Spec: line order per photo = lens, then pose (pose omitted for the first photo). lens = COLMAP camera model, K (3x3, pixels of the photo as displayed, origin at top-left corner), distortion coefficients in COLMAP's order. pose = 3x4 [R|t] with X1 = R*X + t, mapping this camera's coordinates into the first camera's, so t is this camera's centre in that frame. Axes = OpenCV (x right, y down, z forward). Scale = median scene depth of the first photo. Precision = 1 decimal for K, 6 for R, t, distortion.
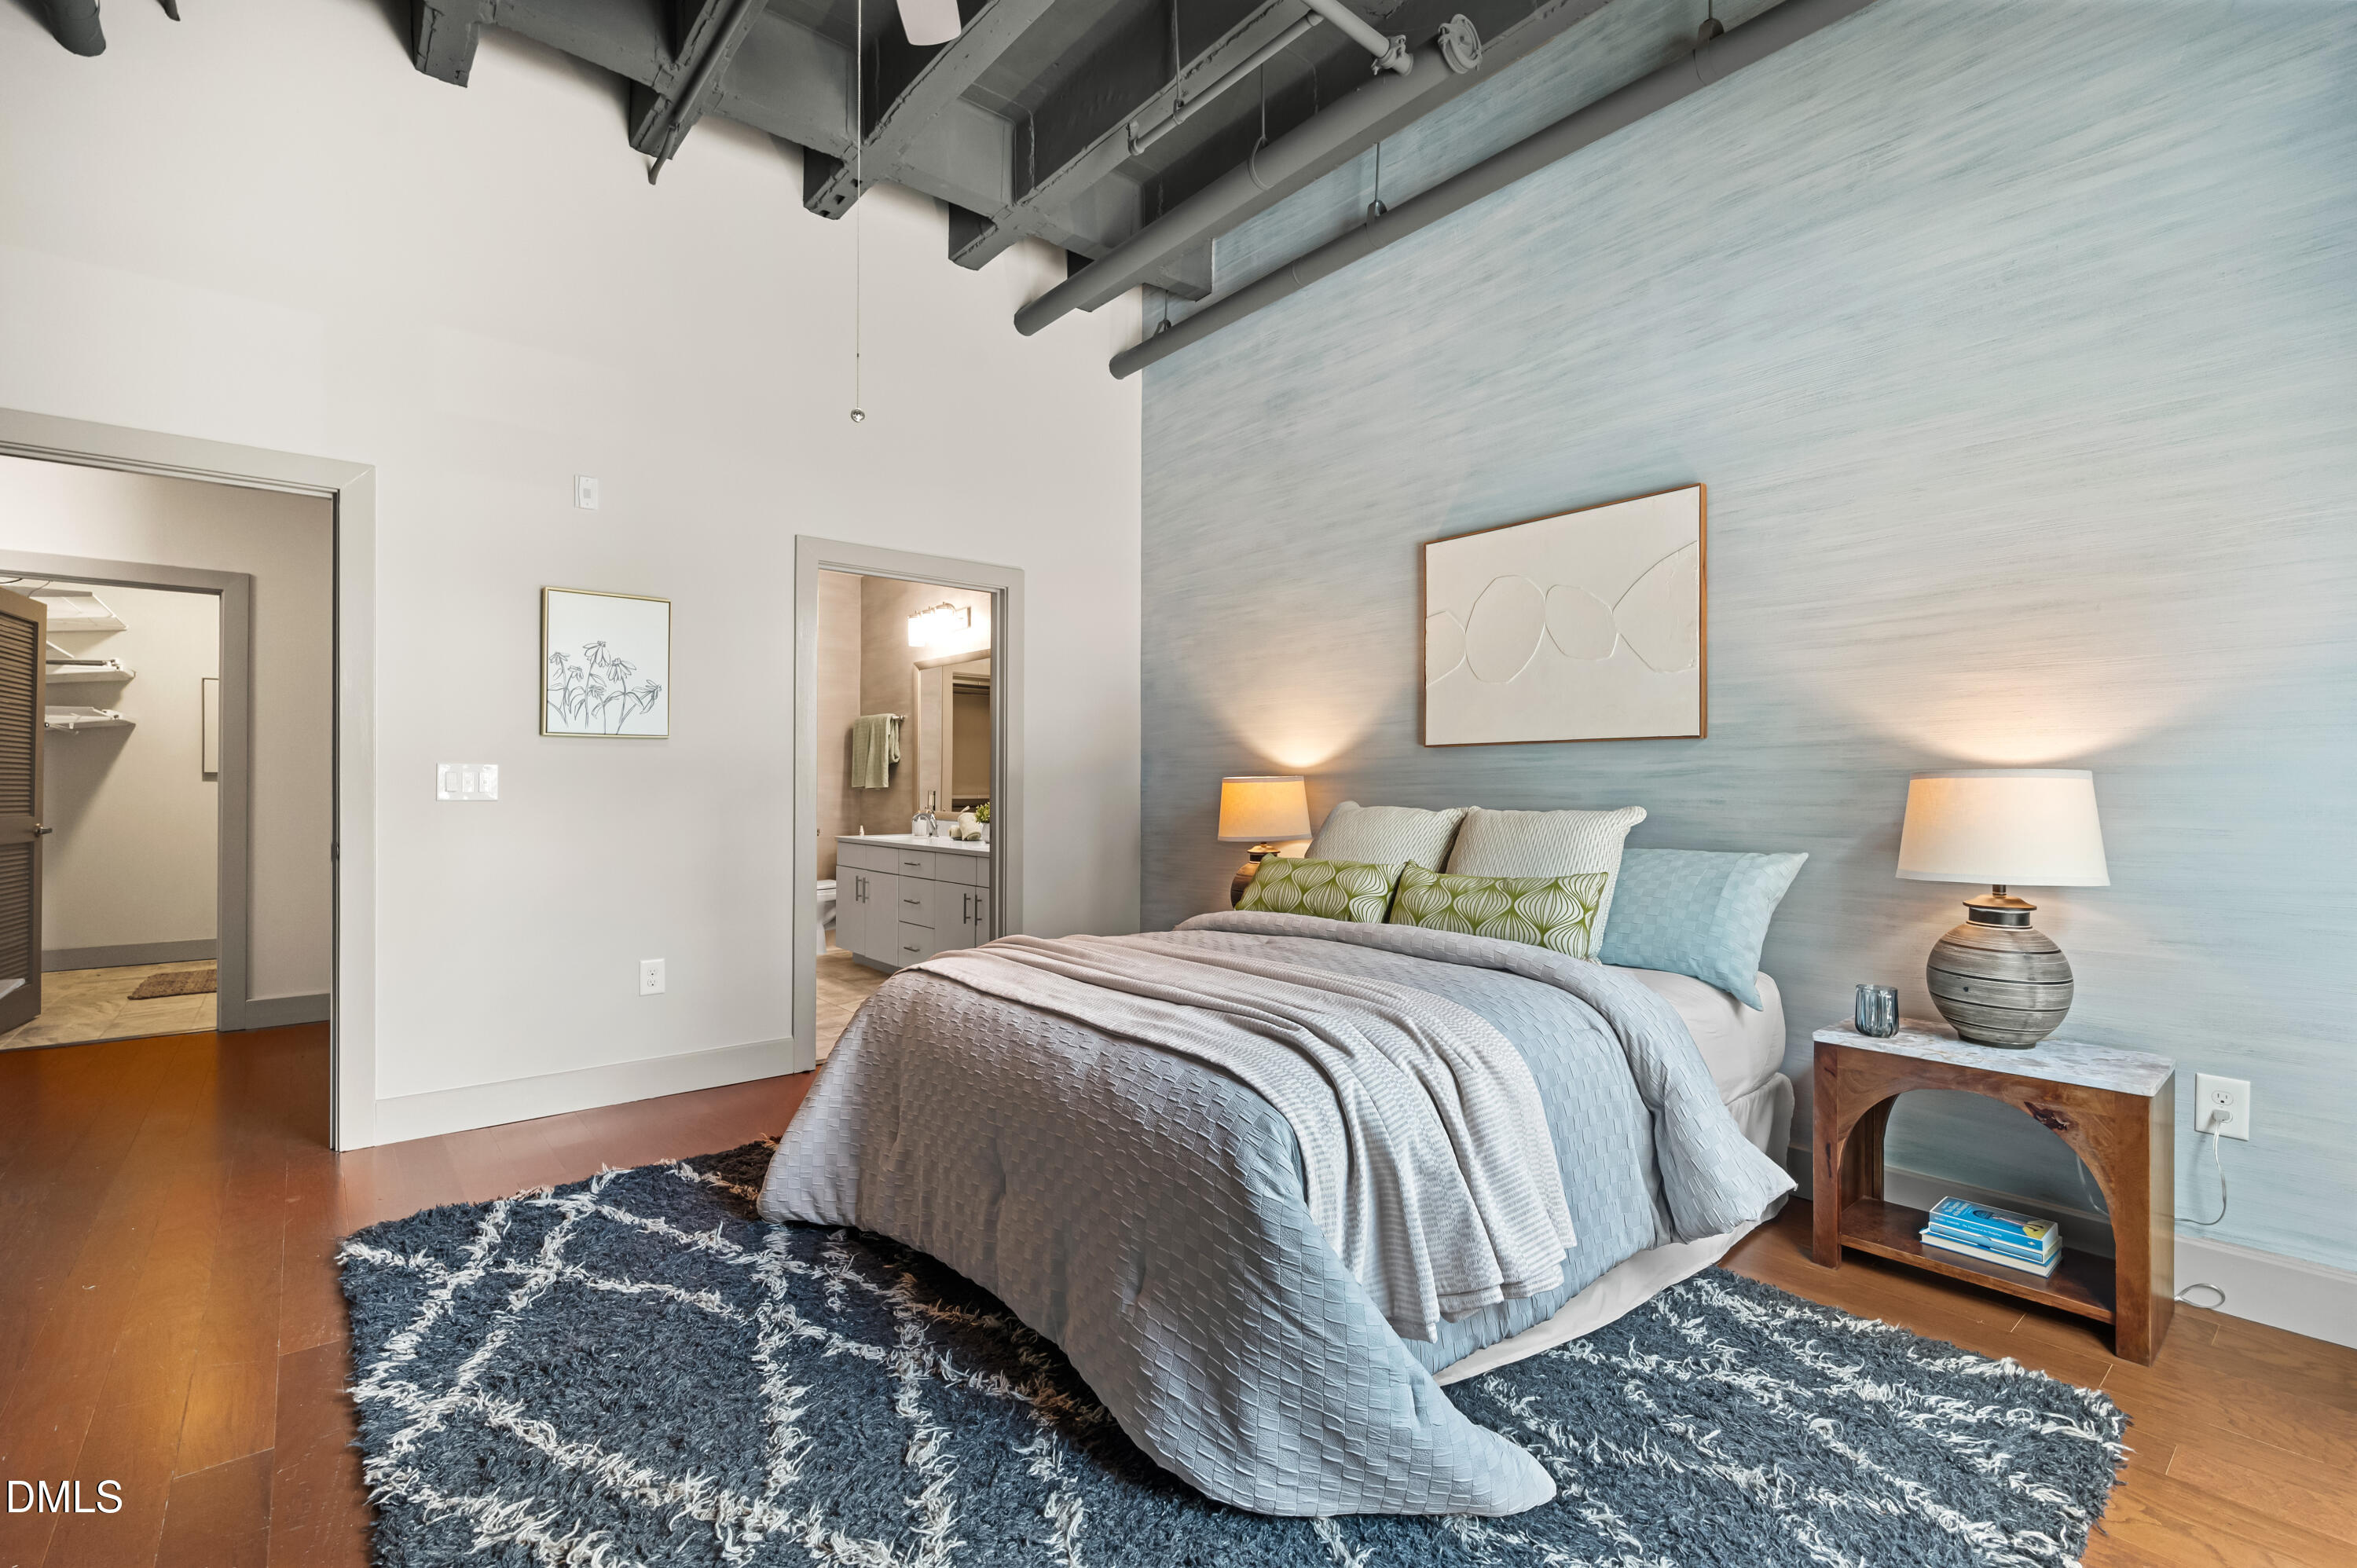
lens RADIAL K [[1037.5, 0, 1168.8], [0, 1037.5, 785.9], [0, 0, 1]] dist [-0.001441, 0.000234]
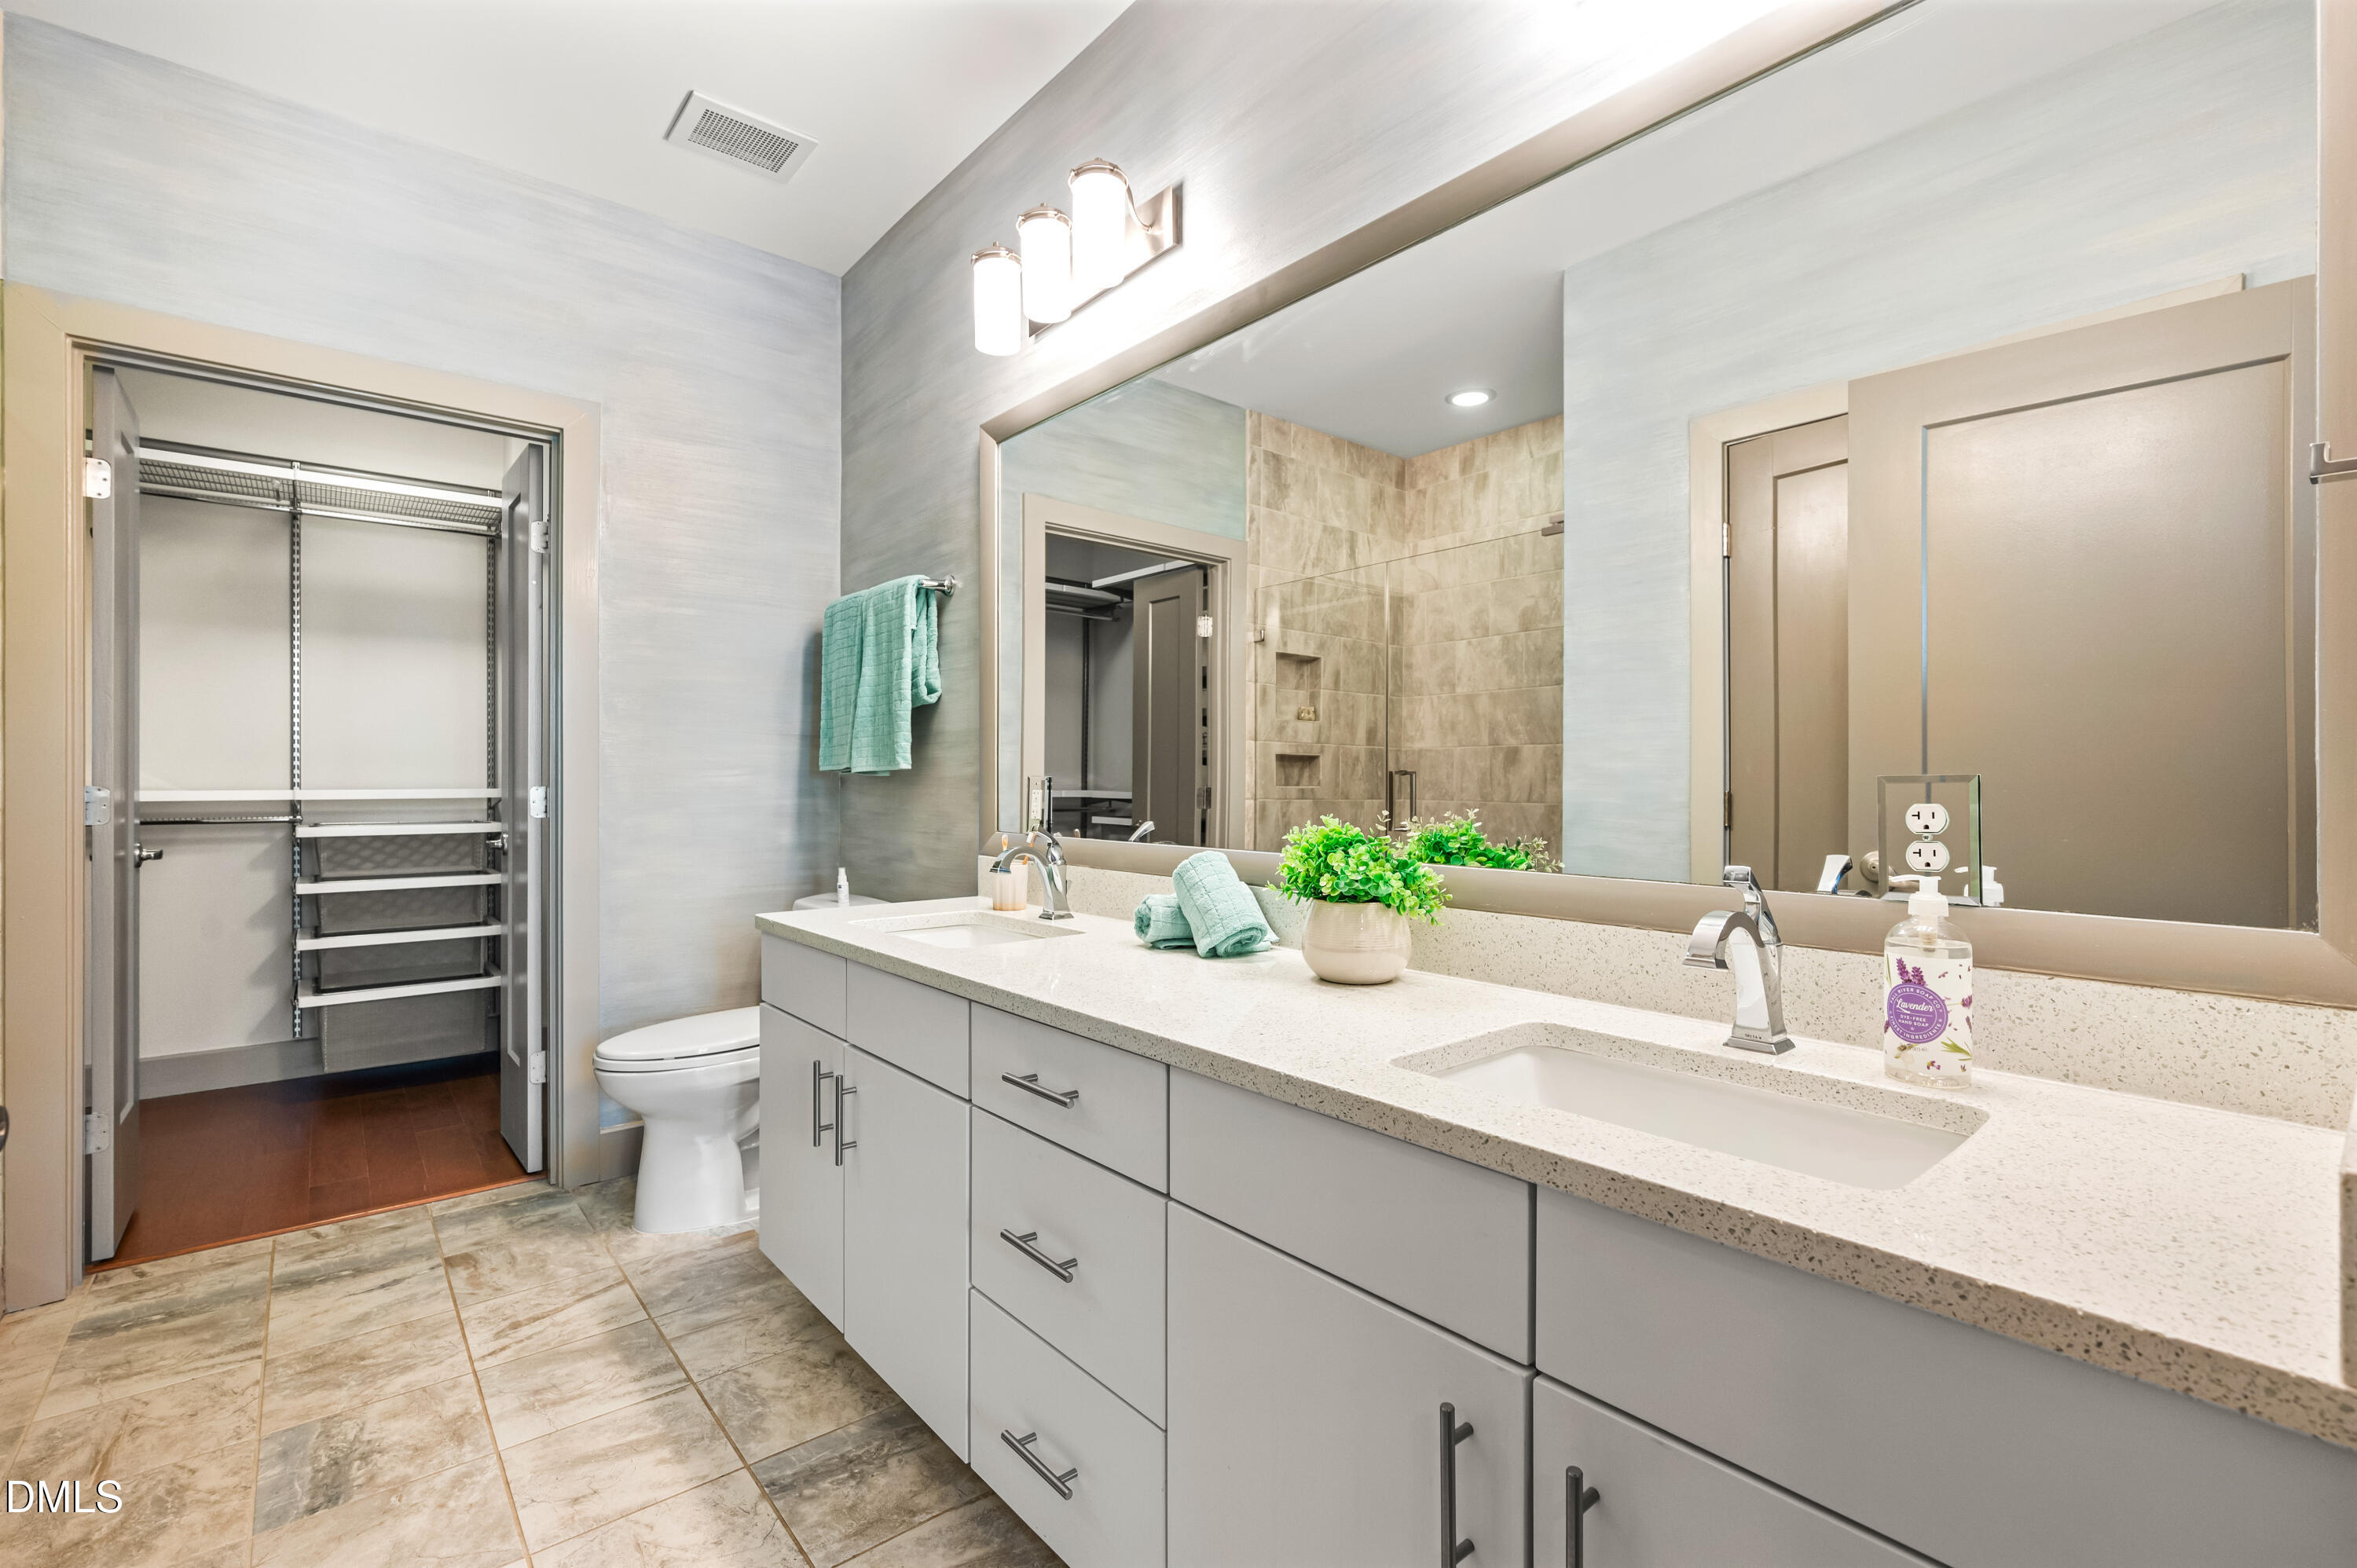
lens RADIAL K [[1037.5, 0, 1196.0], [0, 1037.5, 783.6], [0, 0, 1]] dist [-0.001441, 0.000234]
pose [[0.999755, -0.002768, 0.021970, -0.172729], [0.002790, 0.999996, -0.001004, 0.007498], [-0.021967, 0.001065, 0.999758, 0.611451]]
